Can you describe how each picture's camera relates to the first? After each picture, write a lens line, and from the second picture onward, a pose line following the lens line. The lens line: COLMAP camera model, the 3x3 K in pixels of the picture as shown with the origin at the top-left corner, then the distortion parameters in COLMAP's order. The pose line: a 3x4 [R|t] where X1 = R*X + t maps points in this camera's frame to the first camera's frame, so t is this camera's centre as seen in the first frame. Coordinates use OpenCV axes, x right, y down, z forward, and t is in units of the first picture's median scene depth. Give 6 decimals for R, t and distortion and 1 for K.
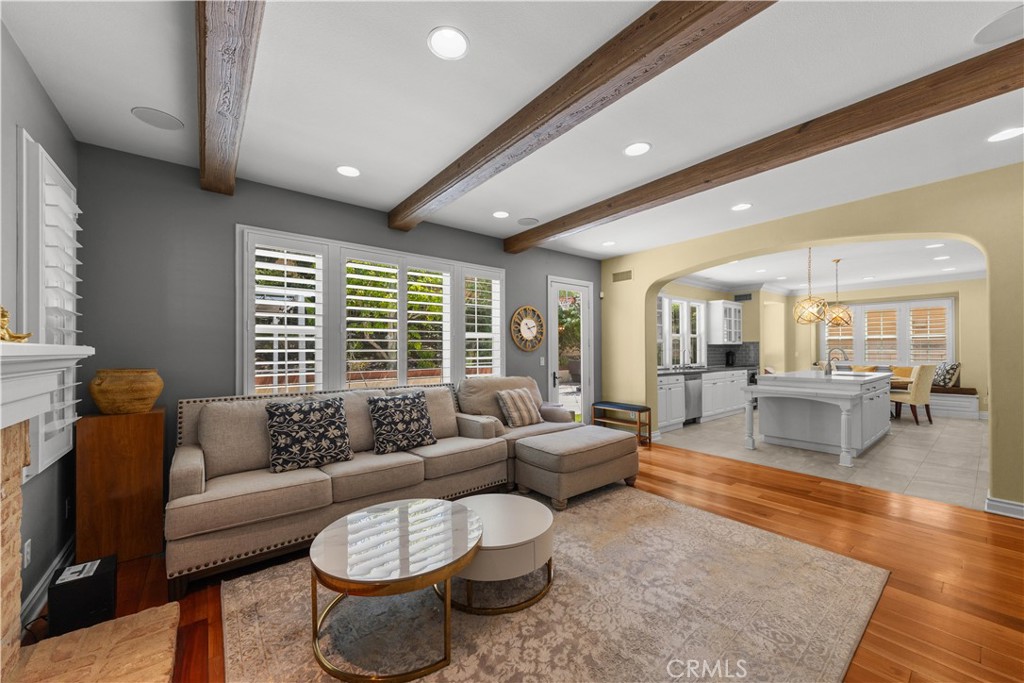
lens RADIAL K [[383.0, 0, 512.5], [0, 383.0, 345.9], [0, 0, 1]] dist [0.041036, -0.011969]
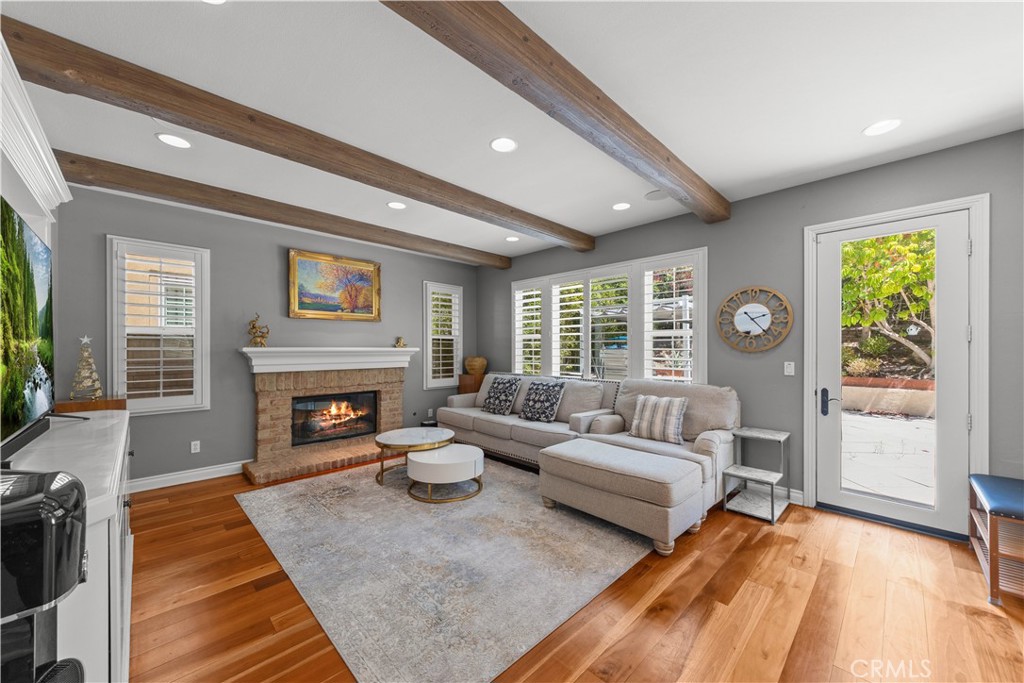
lens RADIAL K [[383.0, 0, 512.5], [0, 383.0, 345.9], [0, 0, 1]] dist [0.041036, -0.011969]
pose [[0.093105, -0.003834, -0.995649, 0.478338], [0.008077, 0.999963, -0.003096, 0.000890], [0.995624, -0.007754, 0.093132, 0.345202]]
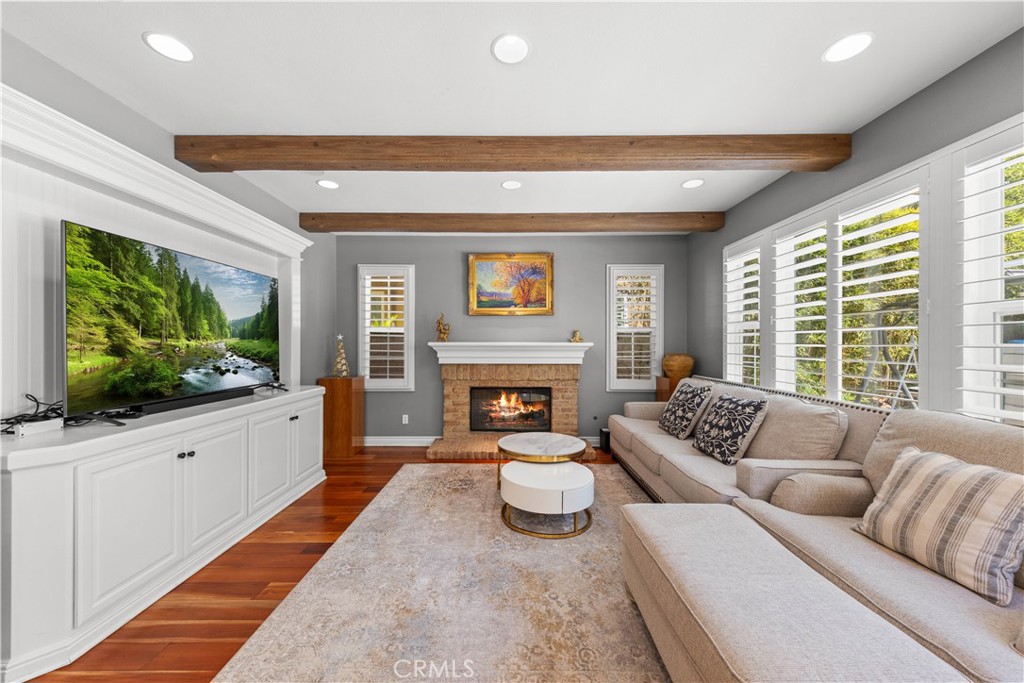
lens RADIAL K [[379.6, 0, 506.6], [0, 379.6, 343.8], [0, 0, 1]] dist [0.041421, -0.019892]
pose [[-0.641804, 0.002785, -0.766863, 0.312430], [0.006806, 0.999975, -0.002064, 0.002886], [0.766838, -0.006544, -0.641807, 0.527168]]
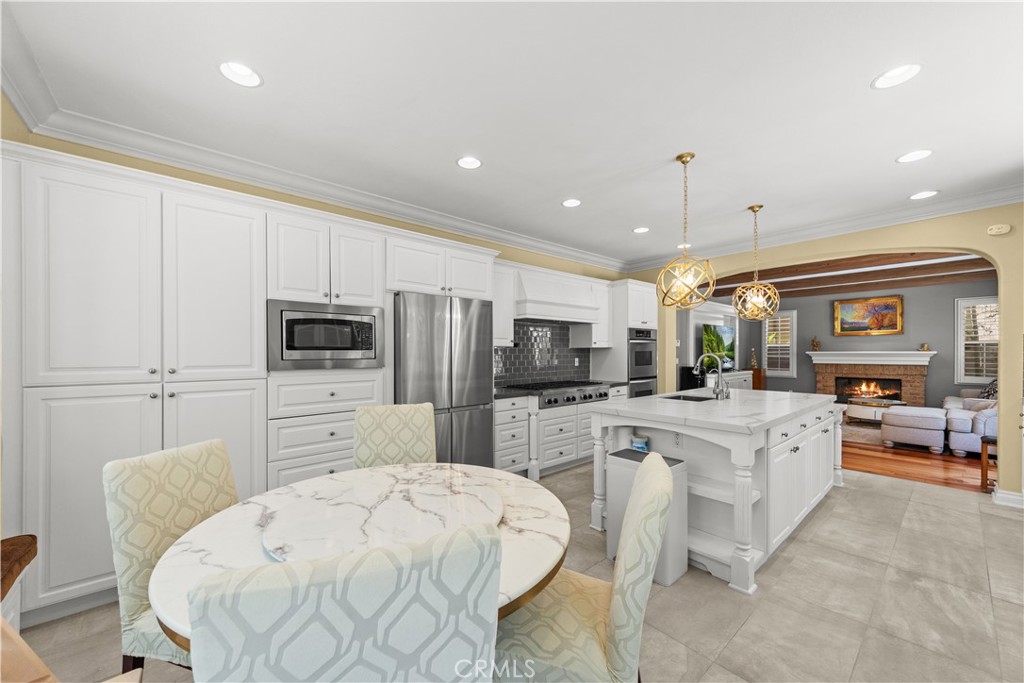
lens RADIAL K [[372.3, 0, 509.5], [0, 372.3, 354.1], [0, 0, 1]] dist [-0.007915, -0.000225]
pose [[-0.999883, 0.006946, -0.013608, 0.846871], [0.007005, 0.999966, -0.004312, 0.004333], [0.013578, -0.004407, -0.999898, 1.158876]]
